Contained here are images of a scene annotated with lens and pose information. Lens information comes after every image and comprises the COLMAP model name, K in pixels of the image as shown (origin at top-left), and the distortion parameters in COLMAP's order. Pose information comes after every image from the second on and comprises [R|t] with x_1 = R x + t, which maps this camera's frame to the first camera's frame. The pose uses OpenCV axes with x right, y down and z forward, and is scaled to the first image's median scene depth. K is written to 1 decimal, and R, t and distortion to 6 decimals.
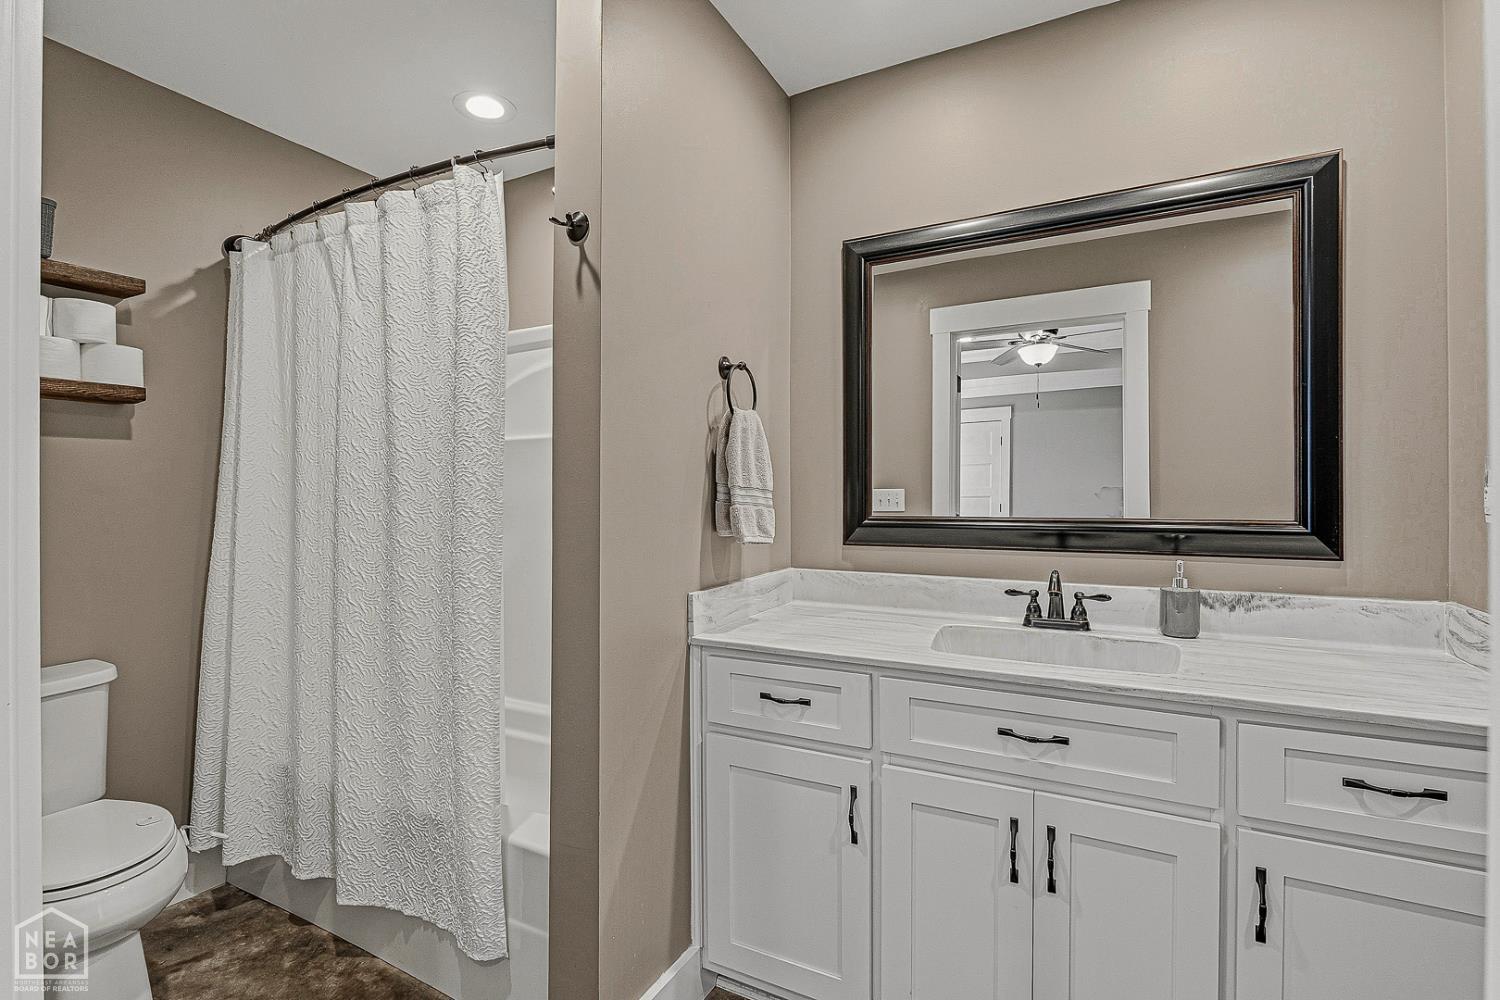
lens RADIAL K [[665.0, 0, 753.8], [0, 665.0, 498.0], [0, 0, 1]] dist [-0.002089, -0.000093]
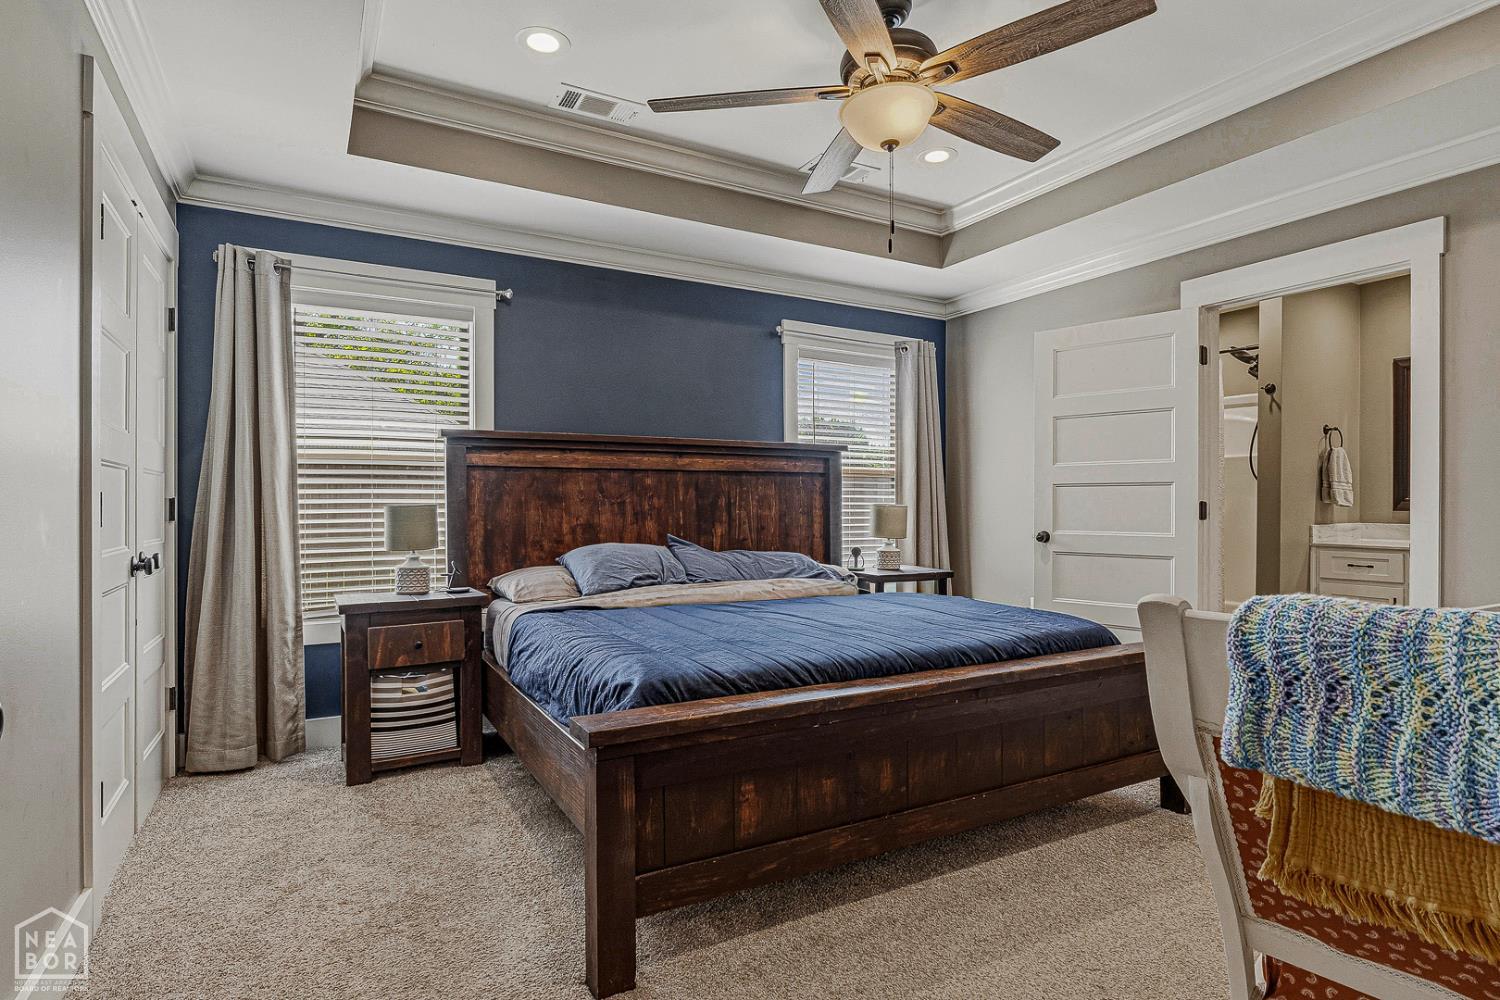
lens RADIAL K [[804.5, 0, 755.1], [0, 804.5, 500.1], [0, 0, 1]] dist [-0.002517, 0.000139]
pose [[0.845468, 0.004655, -0.534005, -0.281671], [-0.007977, 0.999961, -0.003914, 0.091659], [0.533966, 0.007570, 0.845472, -2.942355]]
